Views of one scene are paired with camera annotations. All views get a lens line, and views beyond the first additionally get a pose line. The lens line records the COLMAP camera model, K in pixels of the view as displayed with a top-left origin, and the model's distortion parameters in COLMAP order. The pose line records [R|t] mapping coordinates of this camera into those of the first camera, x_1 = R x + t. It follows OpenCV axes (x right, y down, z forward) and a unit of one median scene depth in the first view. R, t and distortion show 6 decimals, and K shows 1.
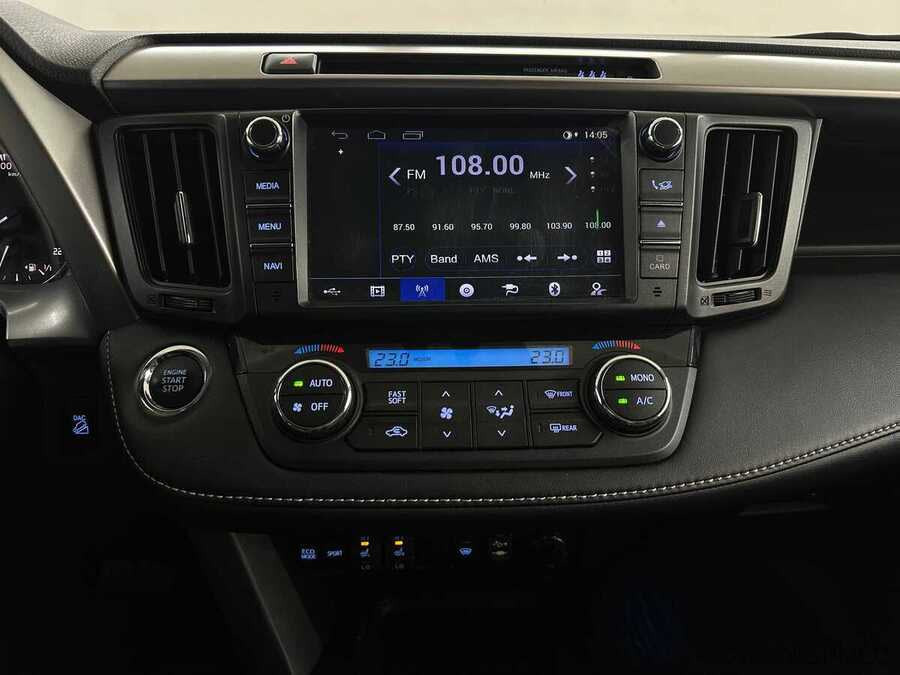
lens RADIAL K [[637.5, 0, 449.0], [0, 637.5, 340.0], [0, 0, 1]] dist [0.003063, -0.012751]
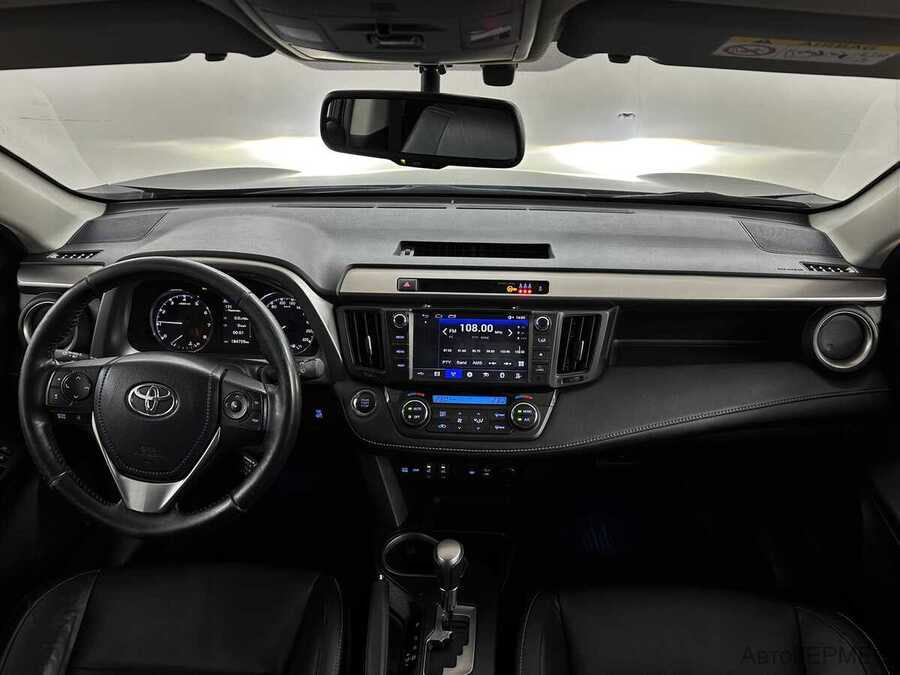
lens RADIAL K [[637.5, 0, 453.0], [0, 637.5, 335.7], [0, 0, 1]] dist [0.003063, -0.012751]
pose [[0.995813, 0.036654, -0.083743, 0.178072], [-0.031195, 0.997359, 0.065591, -0.419013], [0.085926, -0.062704, 0.994326, -1.705452]]
